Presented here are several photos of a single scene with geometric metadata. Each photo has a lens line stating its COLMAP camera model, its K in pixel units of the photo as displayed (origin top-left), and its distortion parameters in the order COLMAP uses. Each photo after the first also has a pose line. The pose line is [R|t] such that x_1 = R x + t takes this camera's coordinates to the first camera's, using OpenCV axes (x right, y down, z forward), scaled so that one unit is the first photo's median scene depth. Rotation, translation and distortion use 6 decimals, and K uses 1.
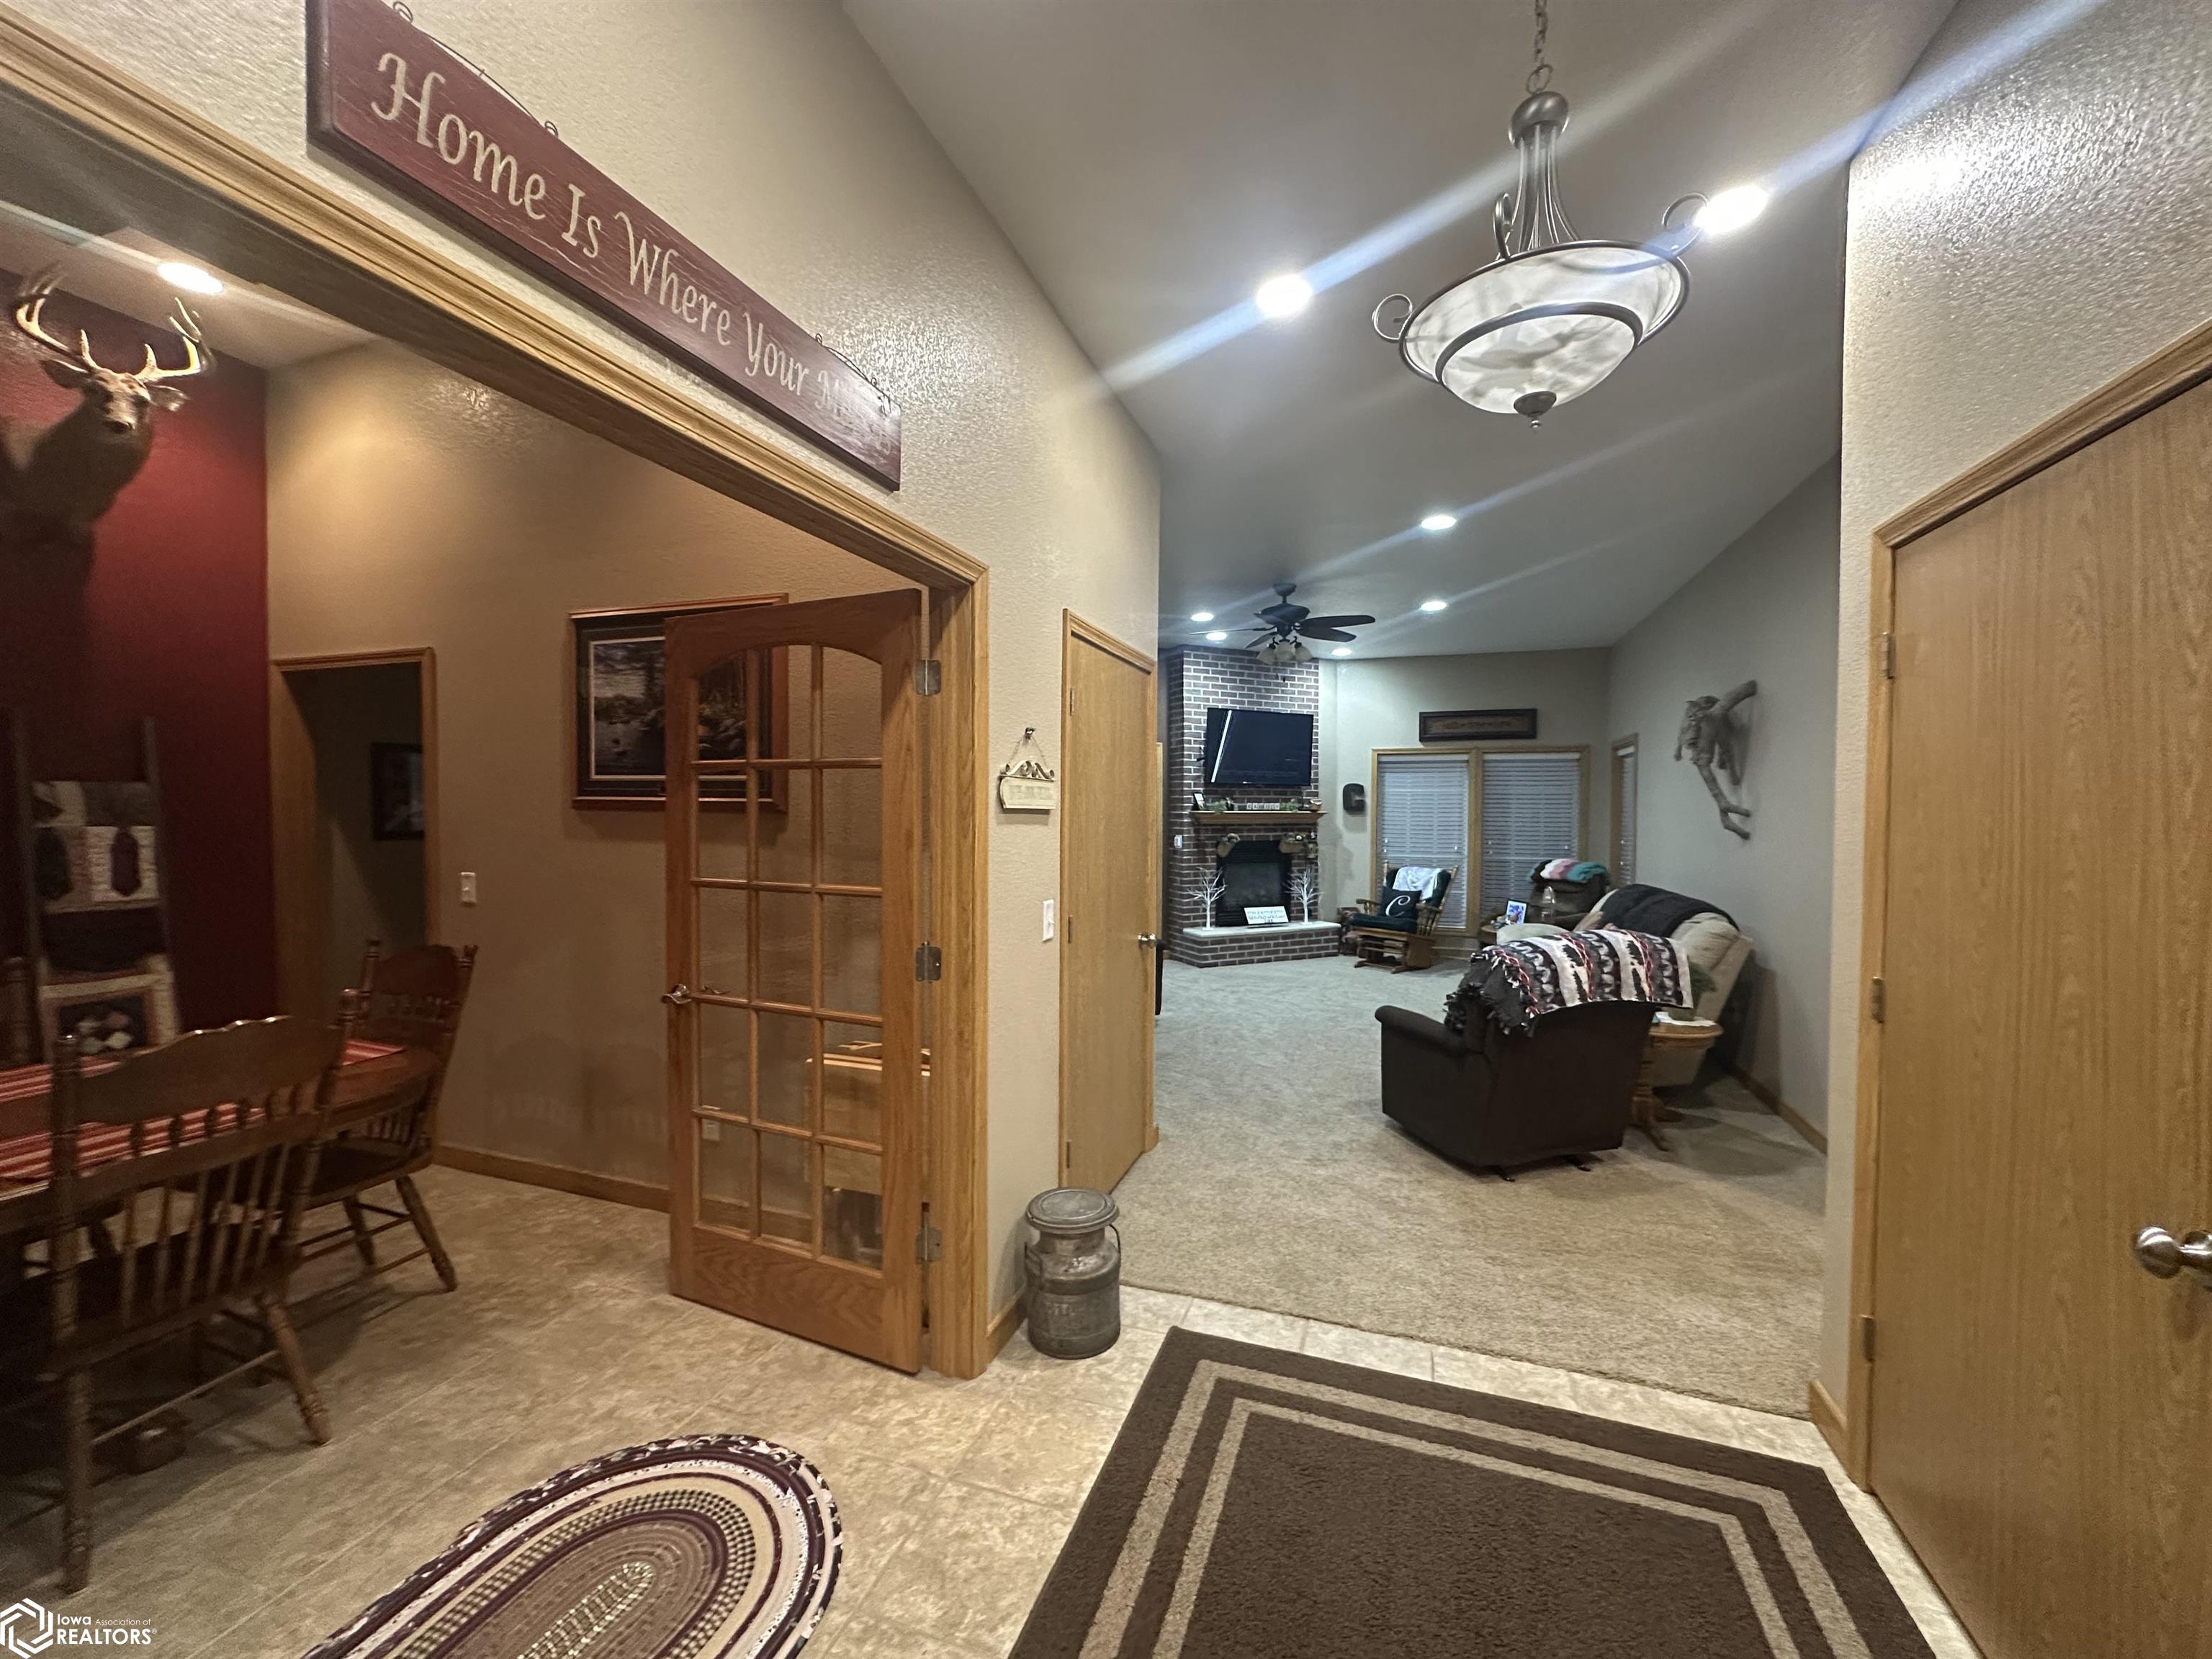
lens RADIAL K [[882.3, 0, 1106.0], [0, 882.3, 829.5], [0, 0, 1]] dist [-0.002936, 0.001012]
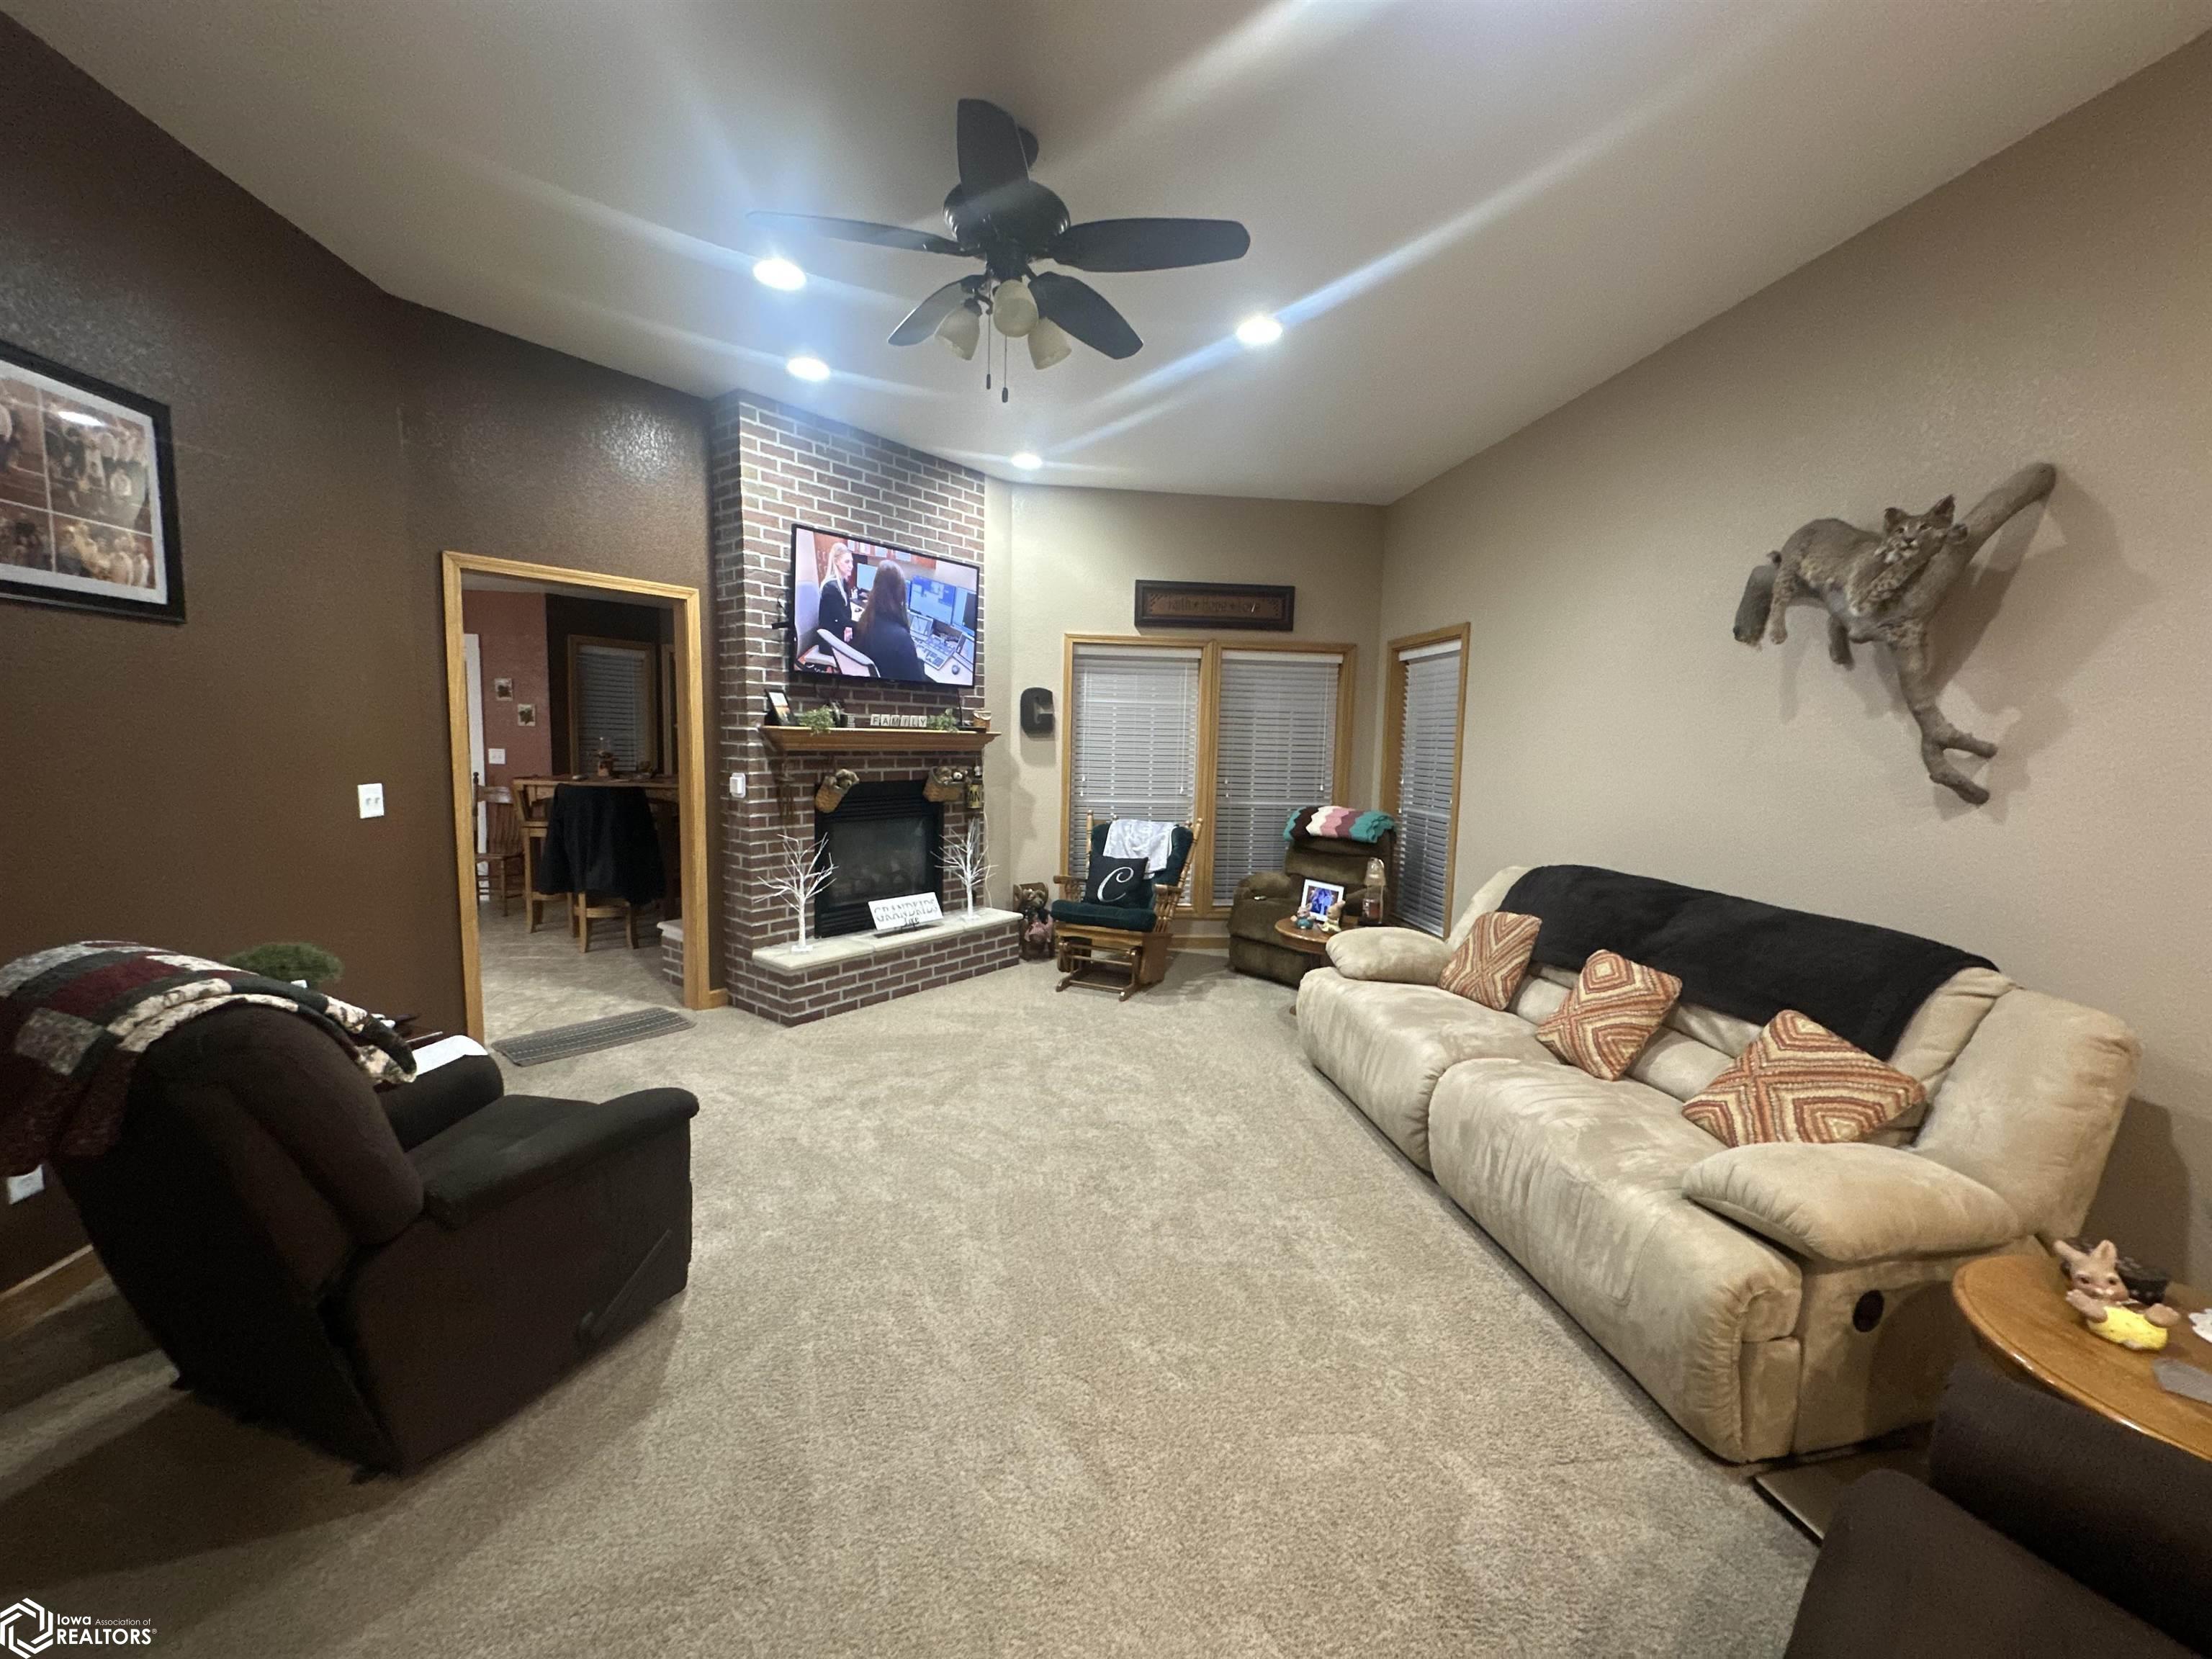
lens RADIAL K [[882.3, 0, 1106.0], [0, 882.3, 829.5], [0, 0, 1]] dist [-0.002936, 0.001012]
pose [[0.893220, -0.031570, 0.448510, 0.041323], [-0.008730, 0.996126, 0.087502, -0.007274], [-0.449535, -0.082074, 0.889484, 0.433873]]
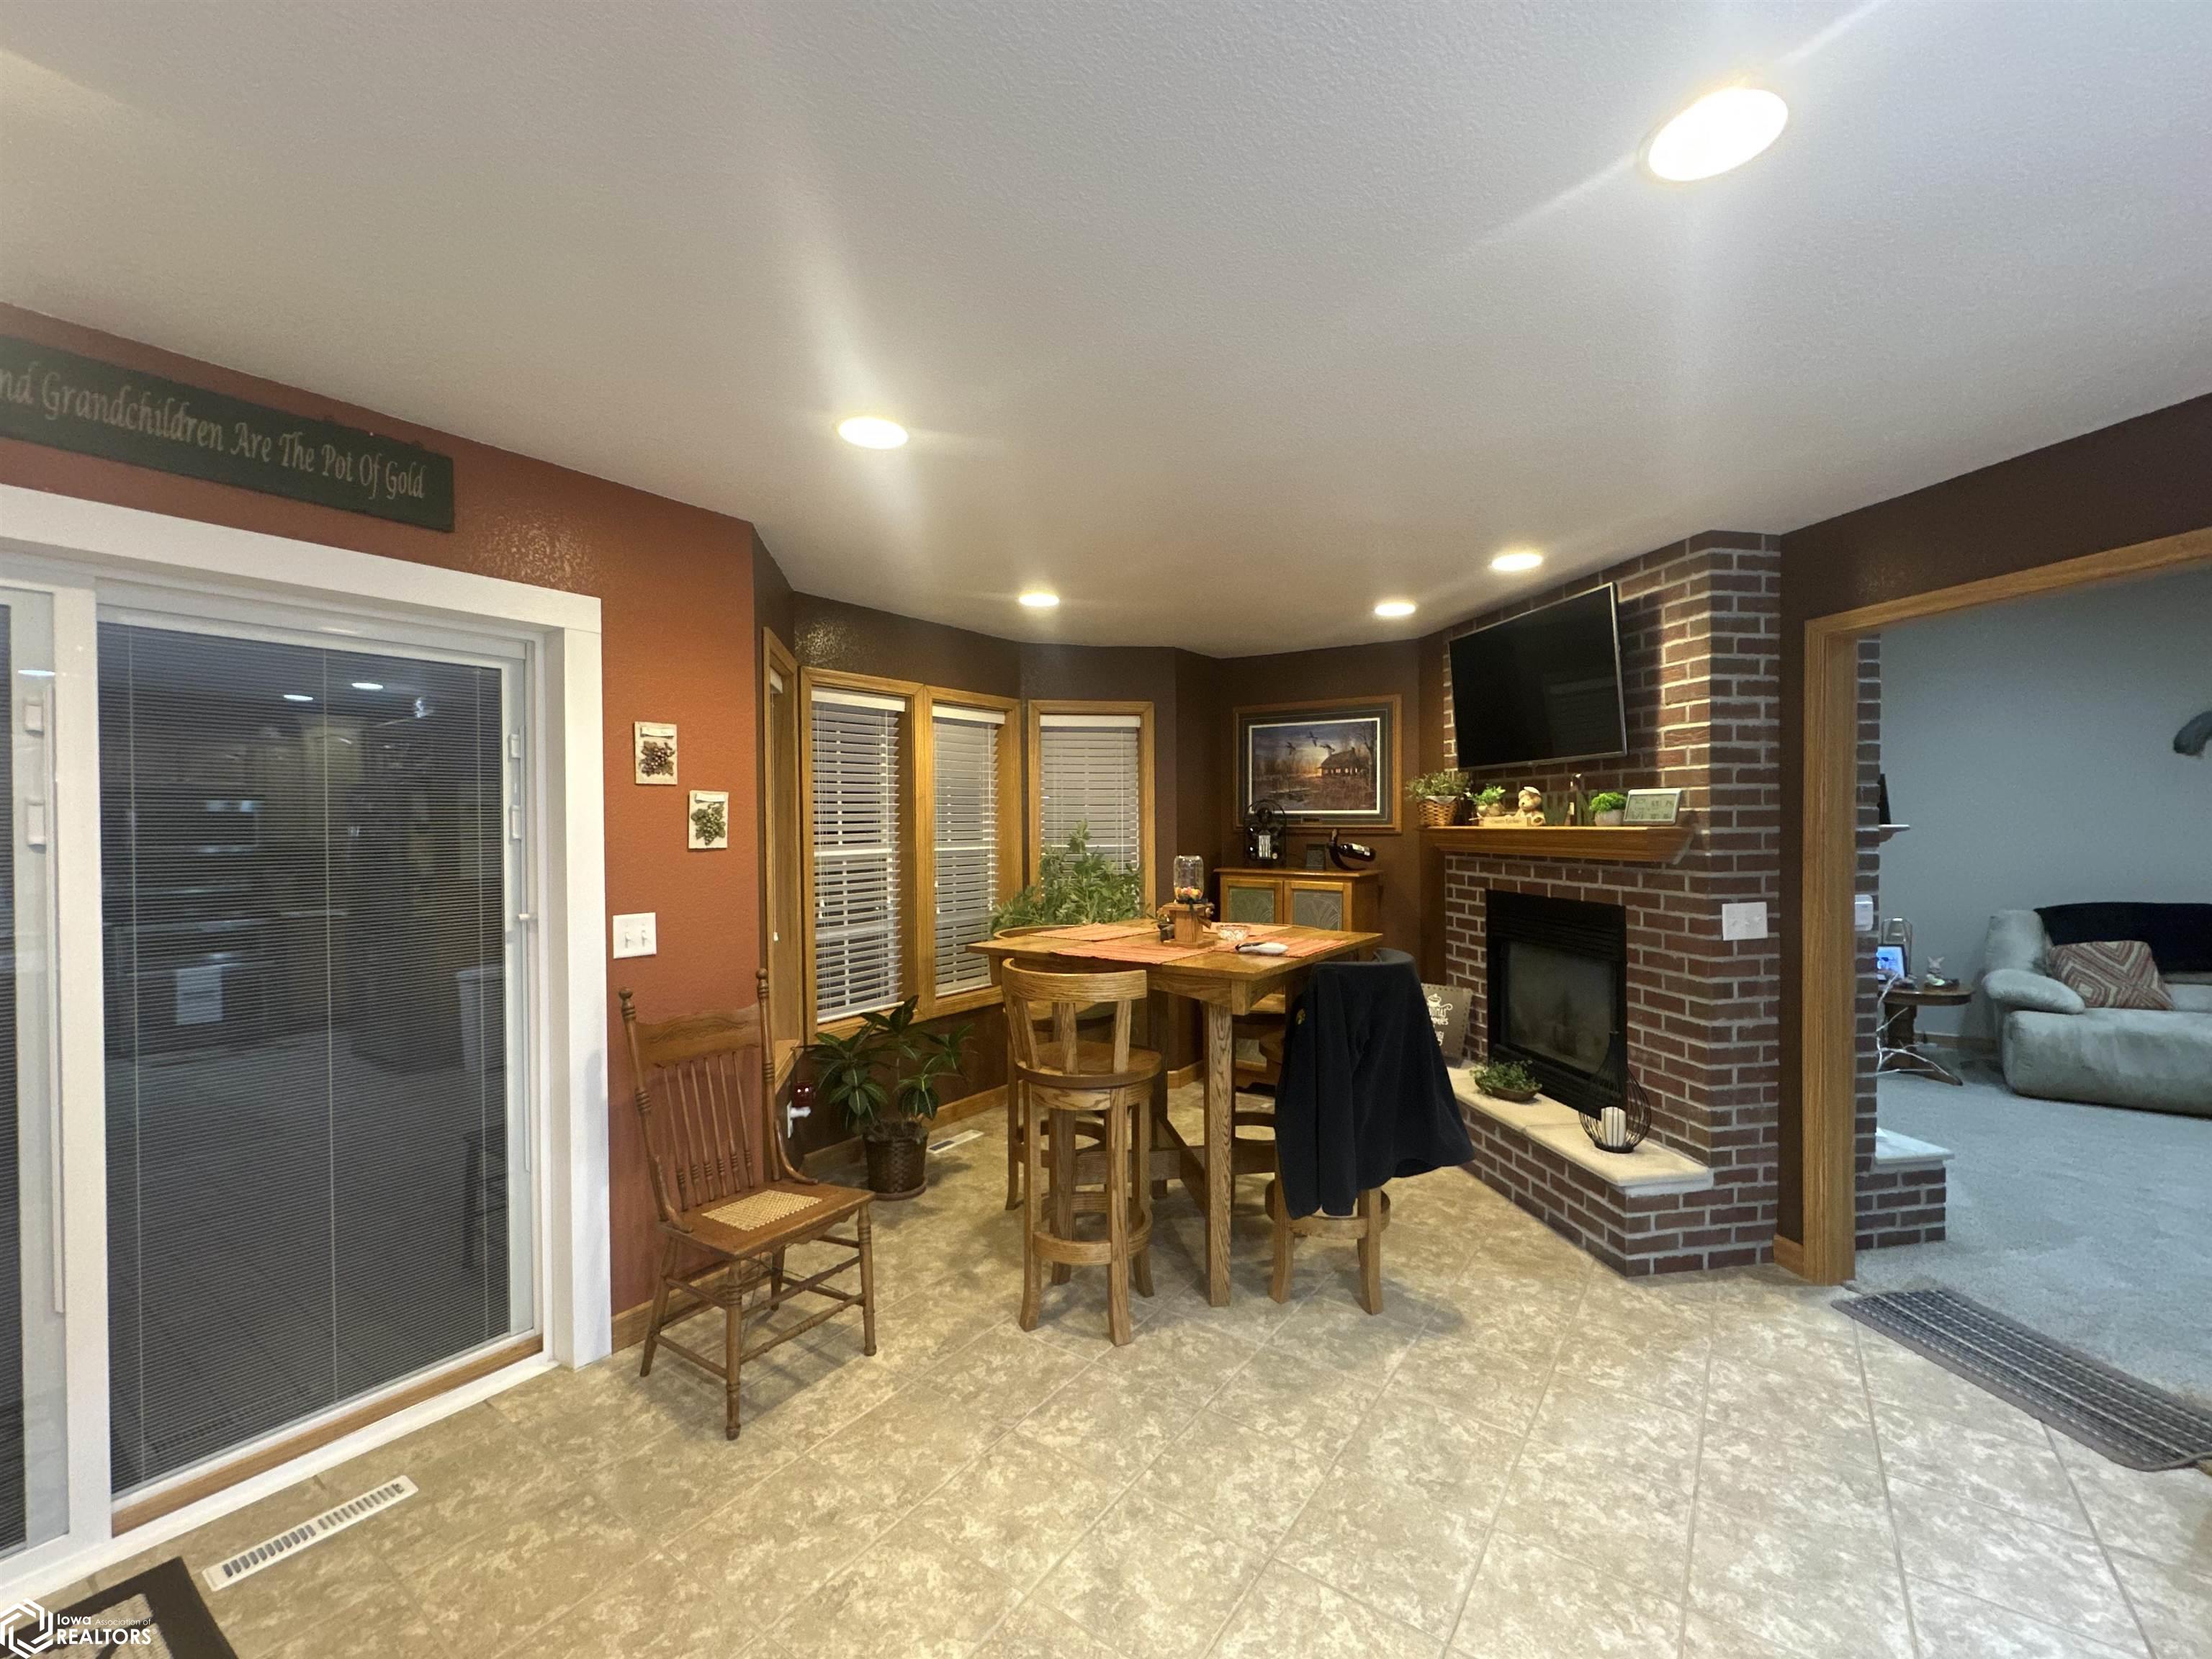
lens RADIAL K [[925.3, 0, 1106.0], [0, 925.3, 829.5], [0, 0, 1]] dist [-0.003189, 0.000185]
pose [[0.264864, -0.015753, 0.964157, -0.349357], [0.030722, 0.999497, 0.007891, -0.031248], [-0.963796, 0.027531, 0.265215, 1.176516]]
